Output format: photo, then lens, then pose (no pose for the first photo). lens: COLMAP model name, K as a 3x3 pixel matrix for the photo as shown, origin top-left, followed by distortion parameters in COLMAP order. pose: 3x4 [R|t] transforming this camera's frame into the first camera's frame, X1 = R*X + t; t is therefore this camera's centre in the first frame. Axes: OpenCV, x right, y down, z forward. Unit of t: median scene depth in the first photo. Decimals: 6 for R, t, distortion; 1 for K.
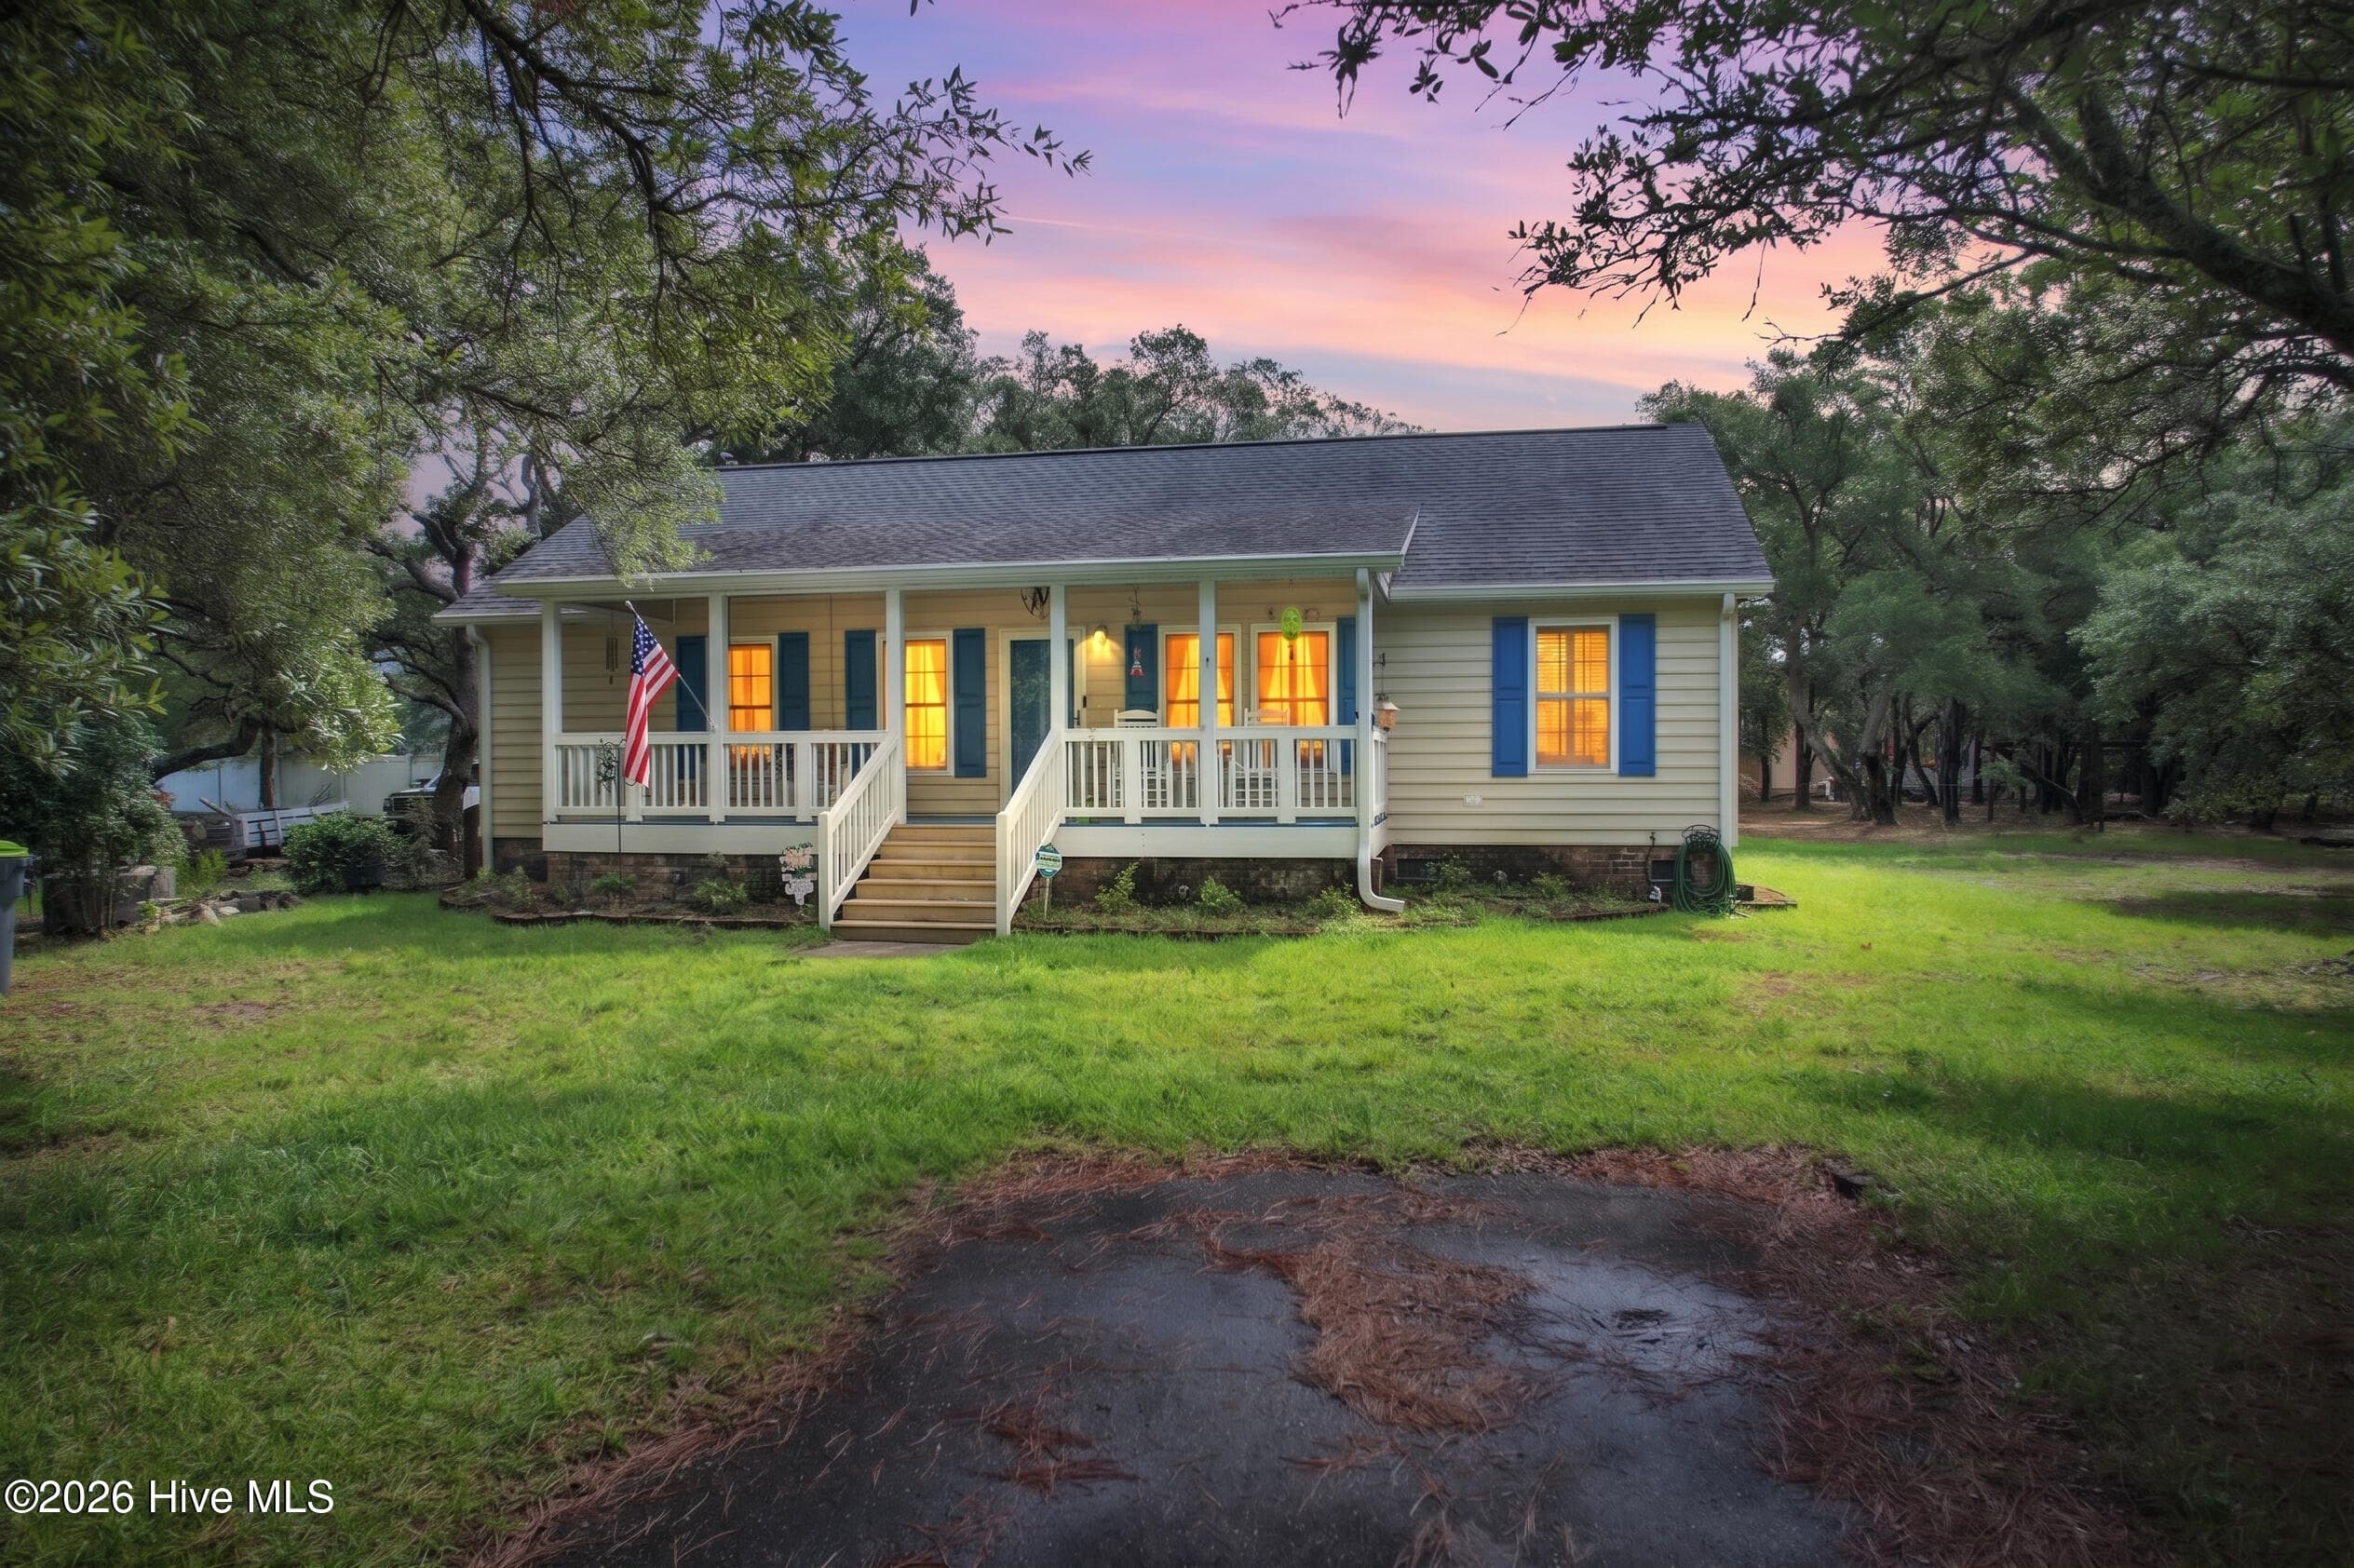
lens RADIAL K [[1470.1, 0, 1180.2], [0, 1470.1, 785.0], [0, 0, 1]] dist [-0.060946, -0.002969]
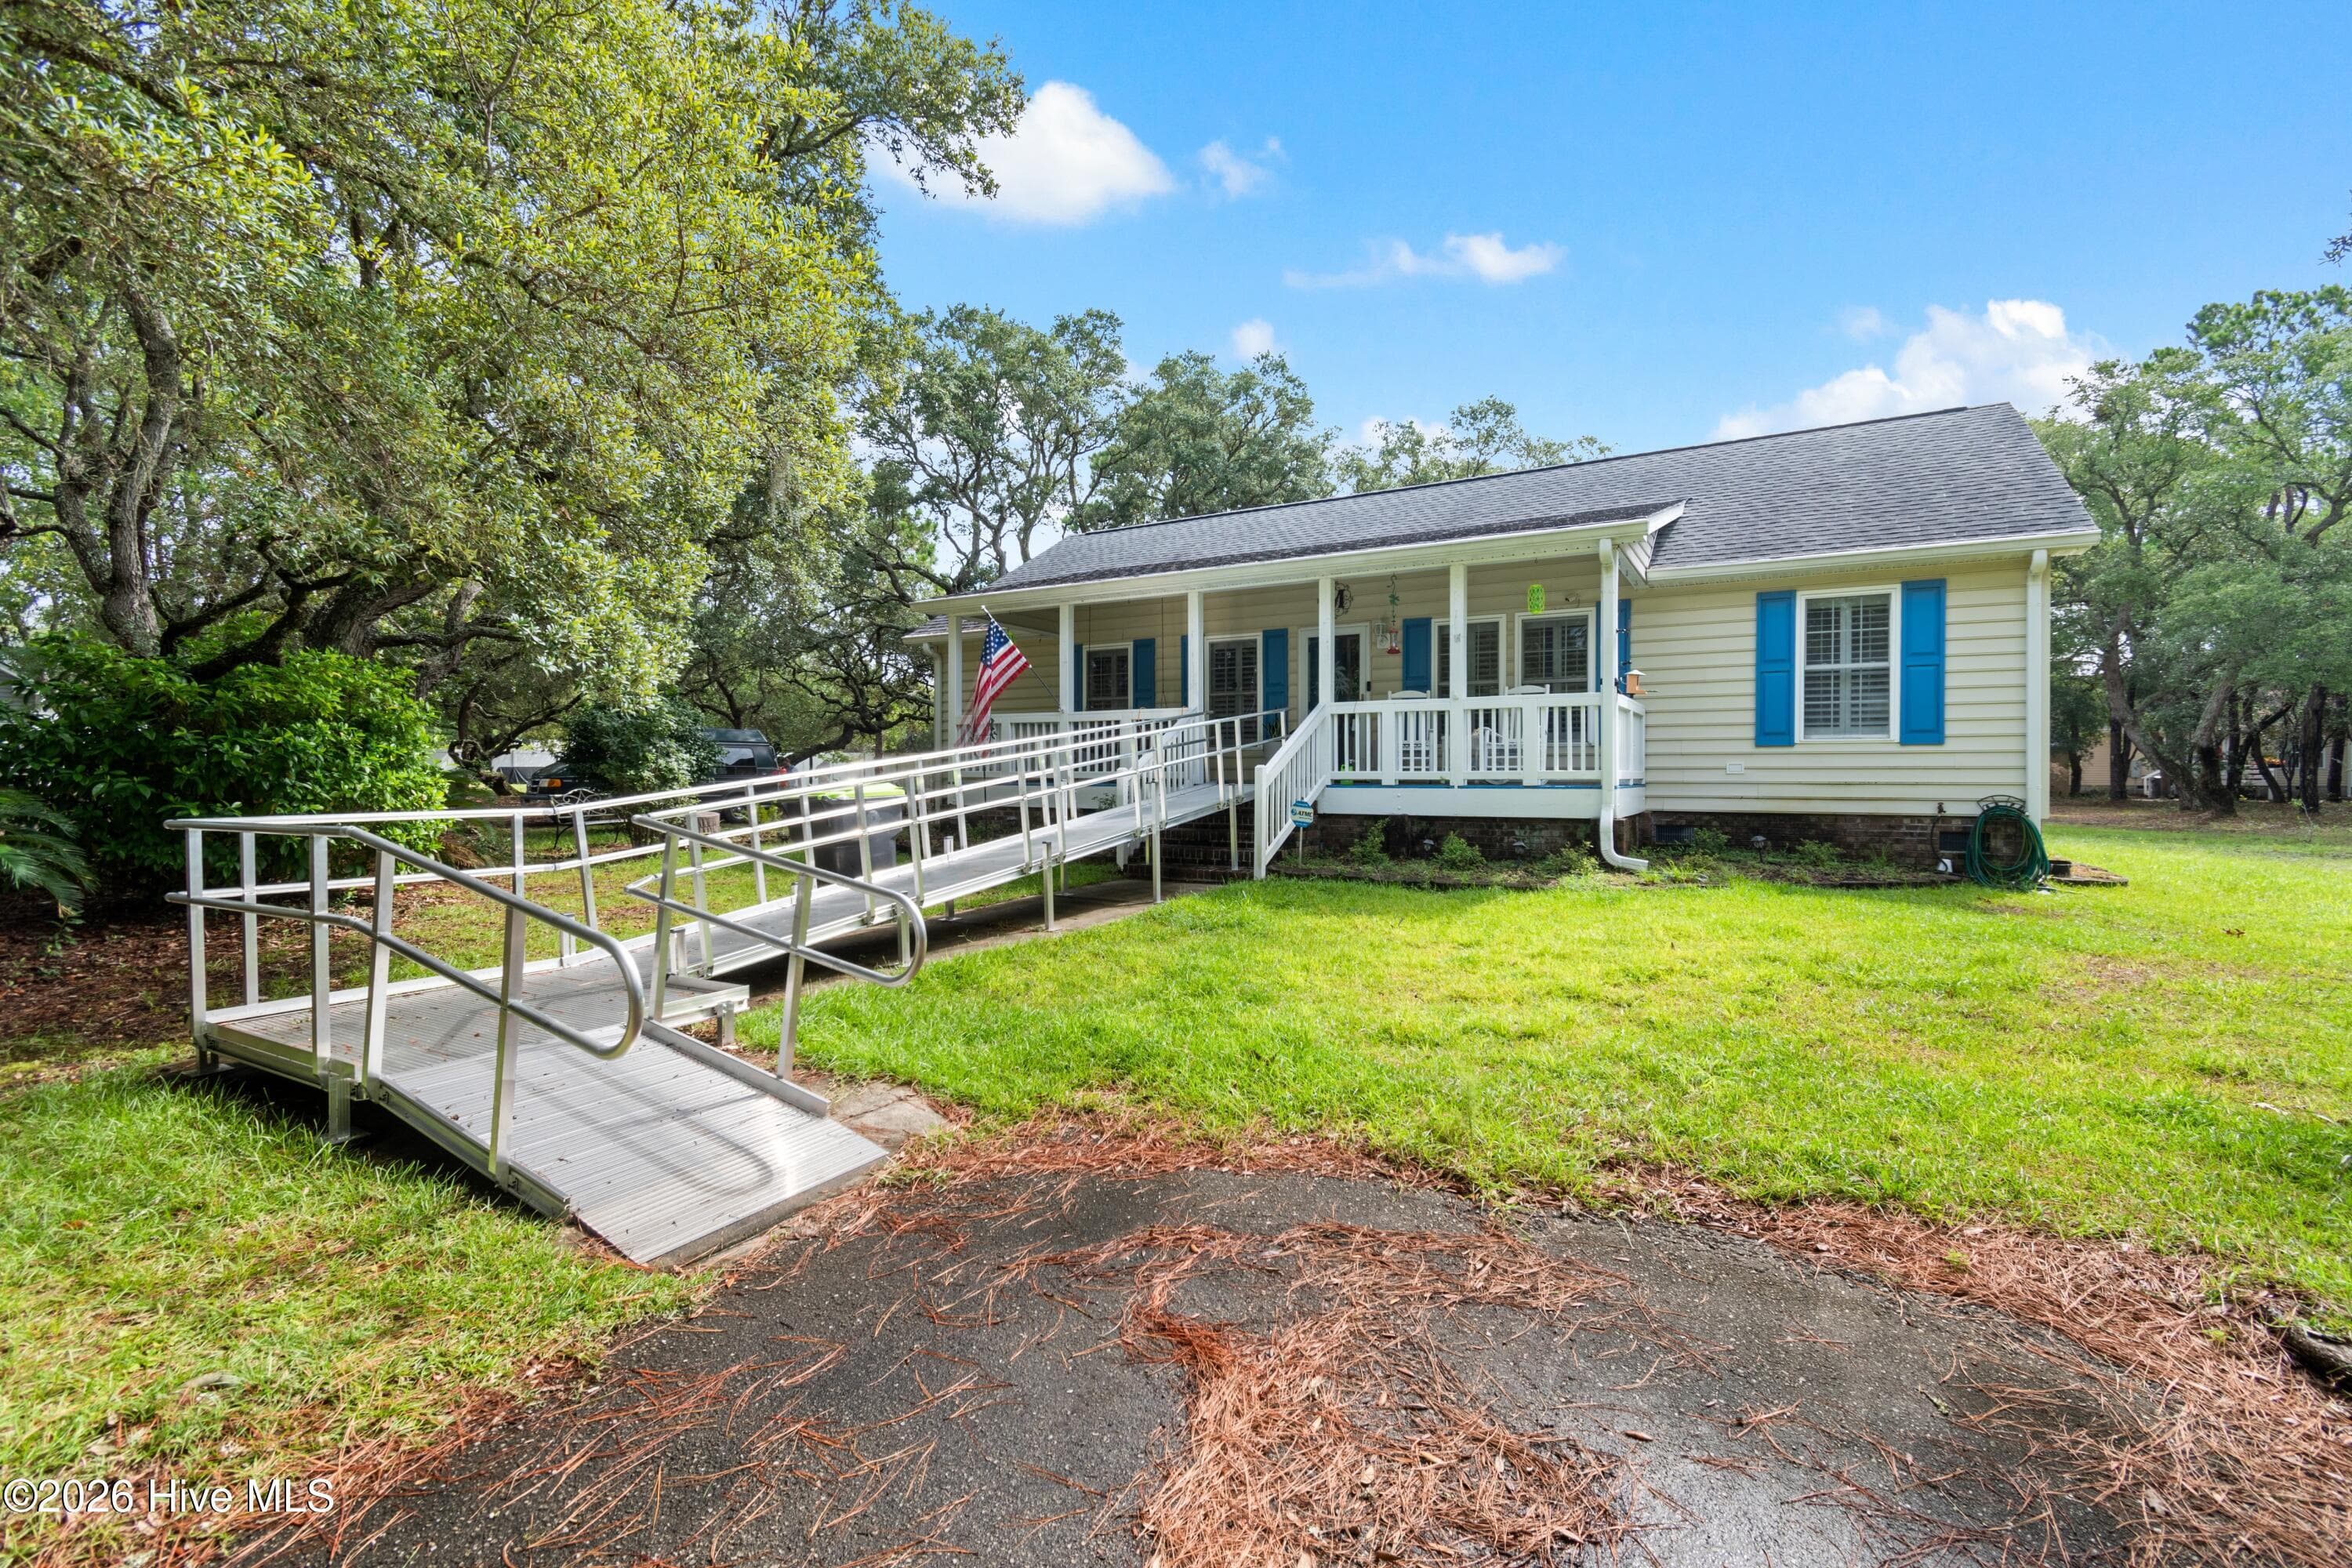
lens RADIAL K [[1017.7, 0, 1179.4], [0, 1017.7, 781.9], [0, 0, 1]] dist [-0.002502, -0.000558]
pose [[0.943105, 0.007125, -0.332419, 0.072846], [-0.007790, 0.999969, -0.000670, 0.024428], [0.332404, 0.003221, 0.943132, 0.199829]]
